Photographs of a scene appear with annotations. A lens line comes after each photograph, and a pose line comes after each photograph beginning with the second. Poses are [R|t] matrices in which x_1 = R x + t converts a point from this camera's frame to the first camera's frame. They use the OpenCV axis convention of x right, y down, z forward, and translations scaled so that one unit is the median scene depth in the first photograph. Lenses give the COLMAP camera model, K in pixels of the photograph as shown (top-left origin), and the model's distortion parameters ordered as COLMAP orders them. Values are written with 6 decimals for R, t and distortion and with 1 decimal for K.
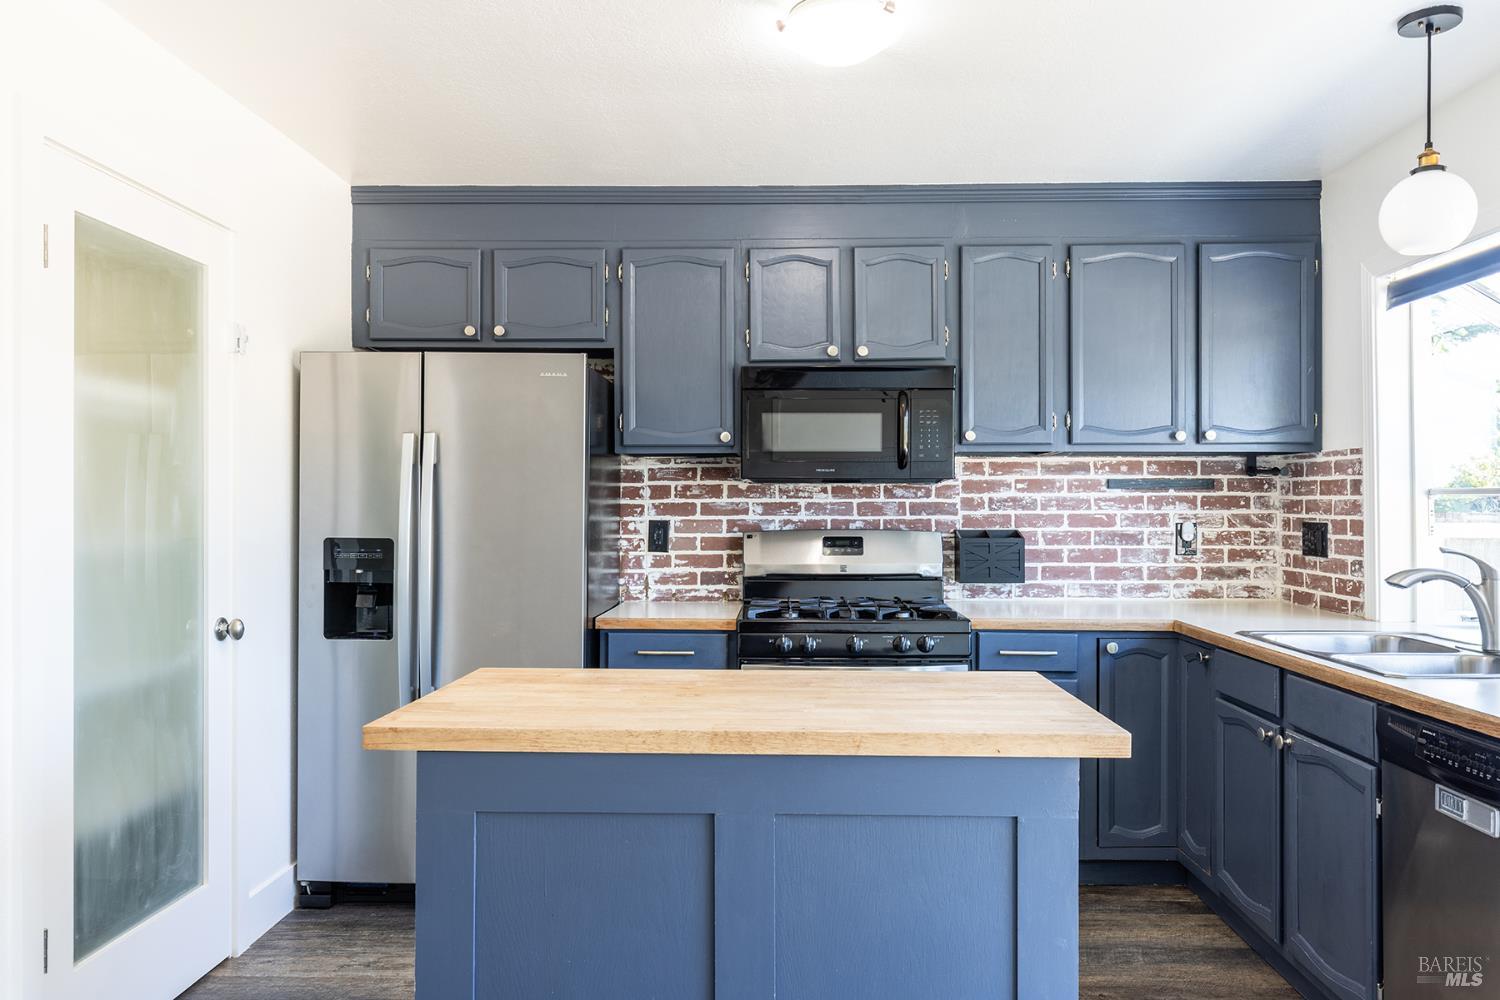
lens RADIAL K [[1048.9, 0, 755.0], [0, 1048.9, 505.8], [0, 0, 1]] dist [0.004786, 0.001106]
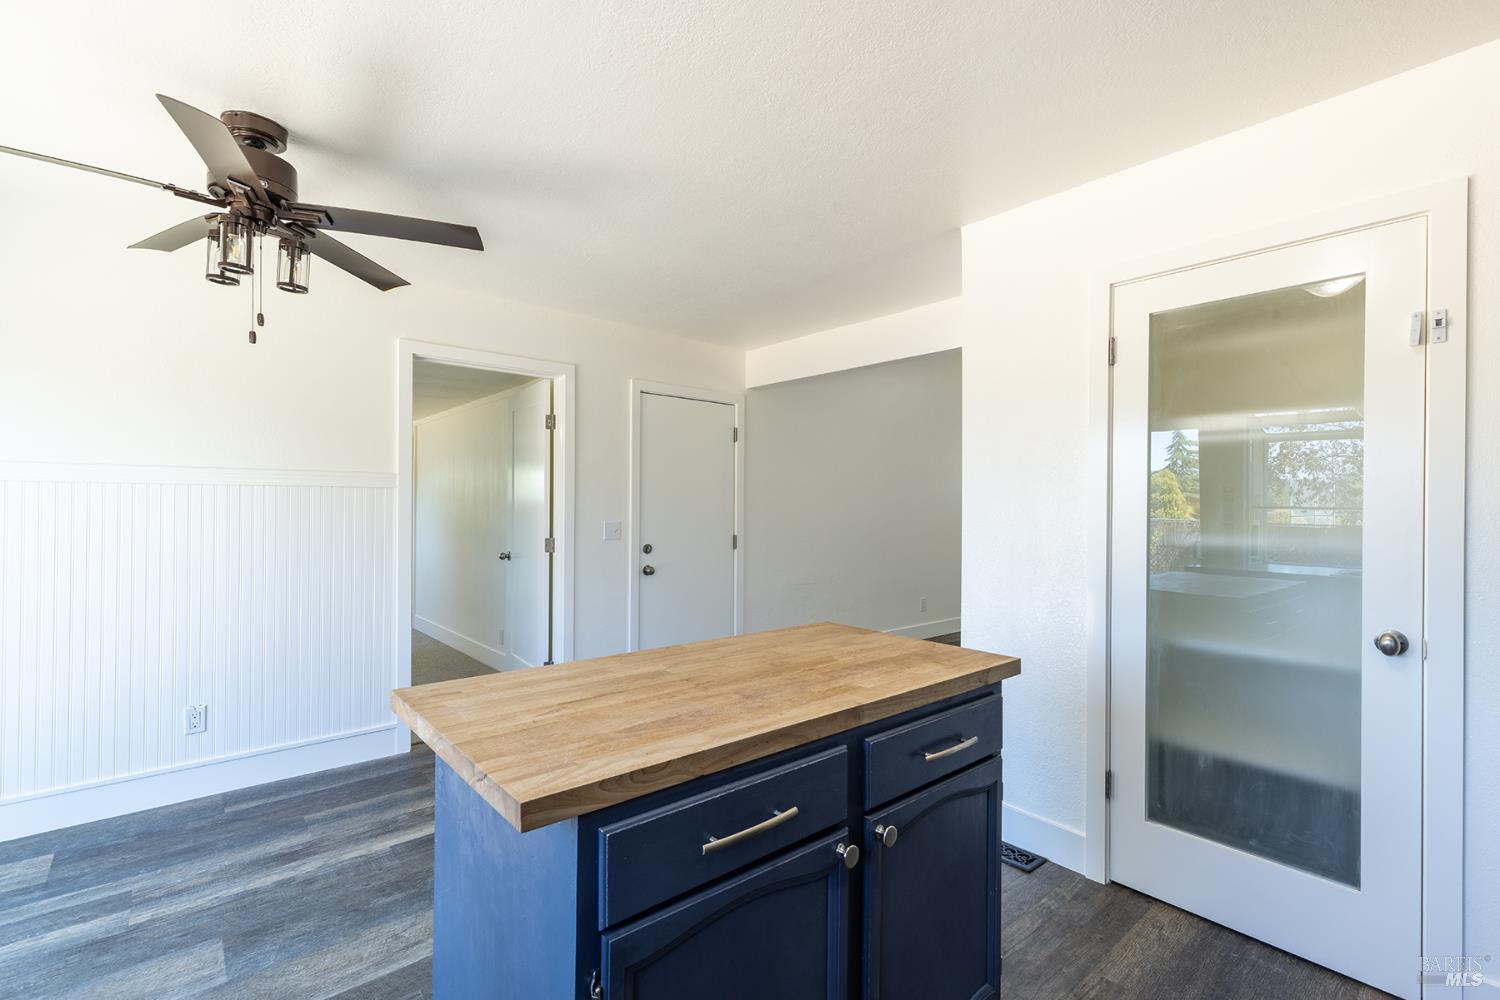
lens RADIAL K [[675.6, 0, 754.2], [0, 675.6, 502.4], [0, 0, 1]] dist [0.008559, -0.001022]
pose [[-0.732979, -0.007258, -0.680212, 0.240930], [-0.006355, 0.999973, -0.003822, -0.002145], [0.680221, 0.001522, -0.733005, 0.765191]]
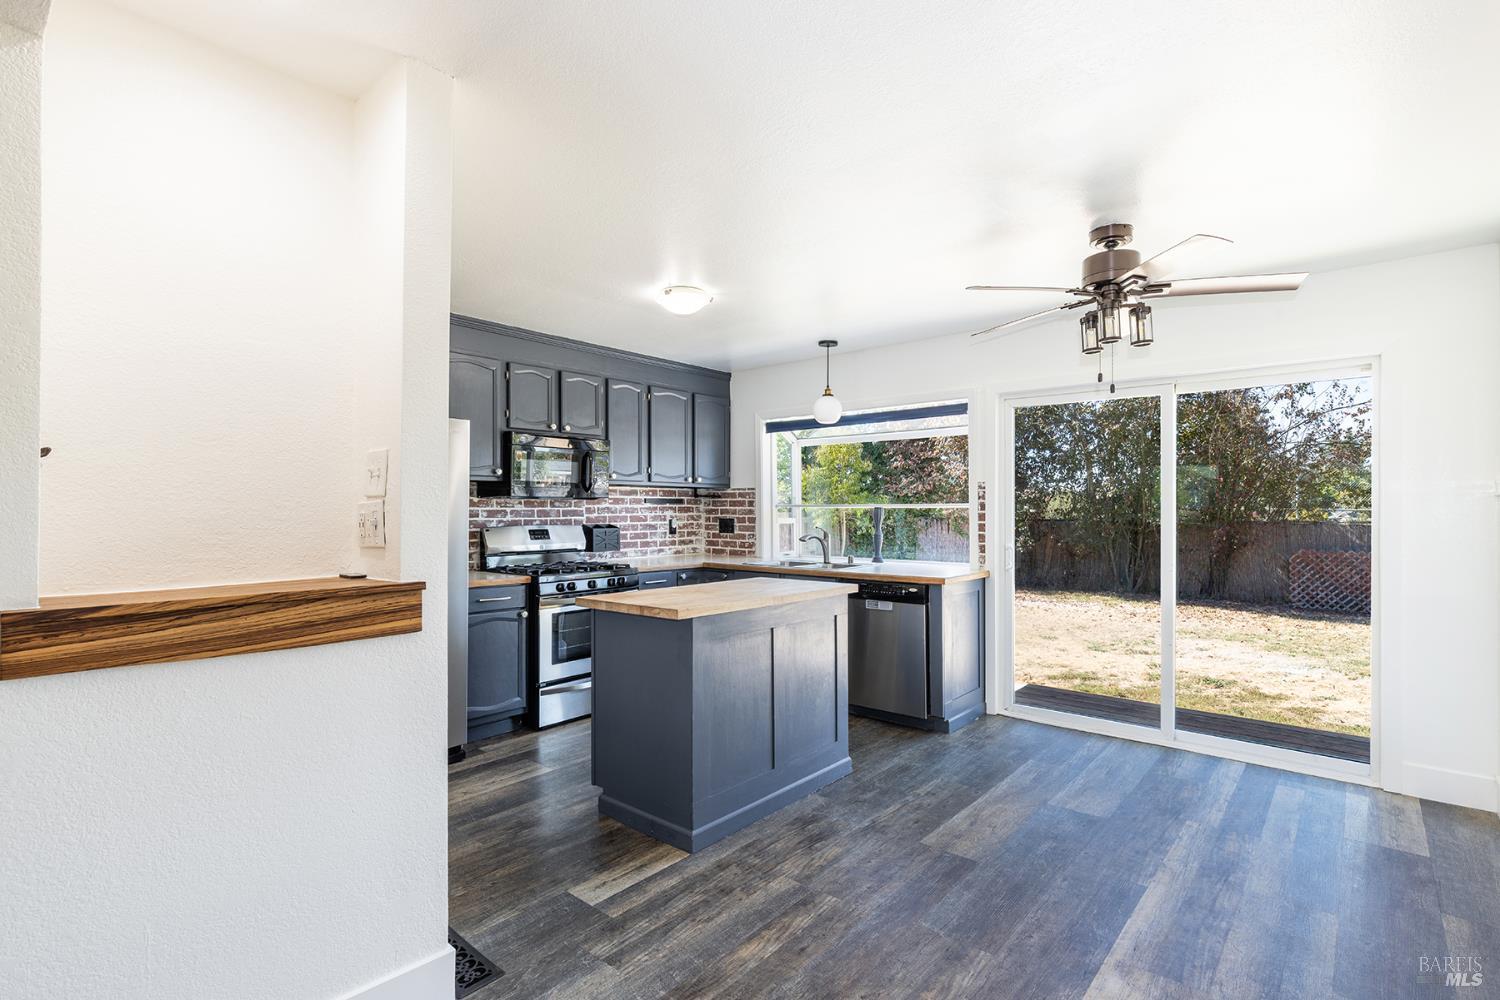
lens RADIAL K [[716.4, 0, 758.7], [0, 716.4, 503.3], [0, 0, 1]] dist [0.001034, 0.000653]
pose [[0.624559, 0.006033, 0.780955, -0.619547], [0.001489, 0.999959, -0.008915, -0.003092], [-0.780976, 0.006731, 0.624524, -0.047603]]
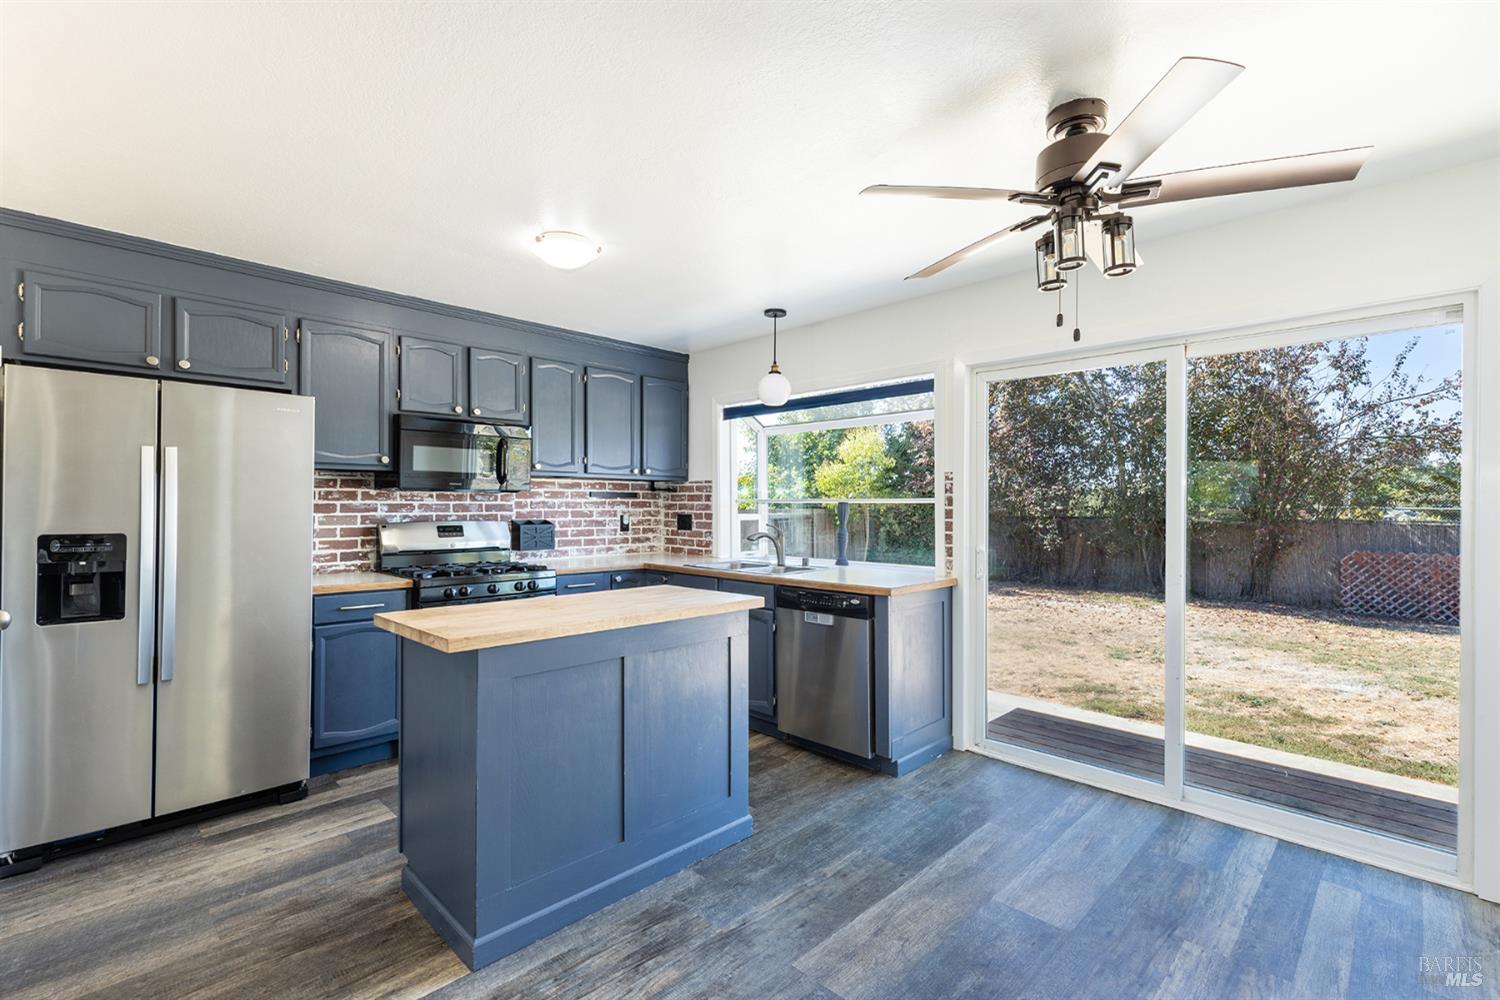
lens RADIAL K [[675.6, 0, 758.1], [0, 675.6, 502.6], [0, 0, 1]] dist [0.008559, -0.001022]
pose [[0.679172, 0.005369, 0.733959, -0.345696], [-0.002053, 0.999983, -0.005414, -0.000589], [-0.733976, 0.002170, 0.679172, -0.038254]]
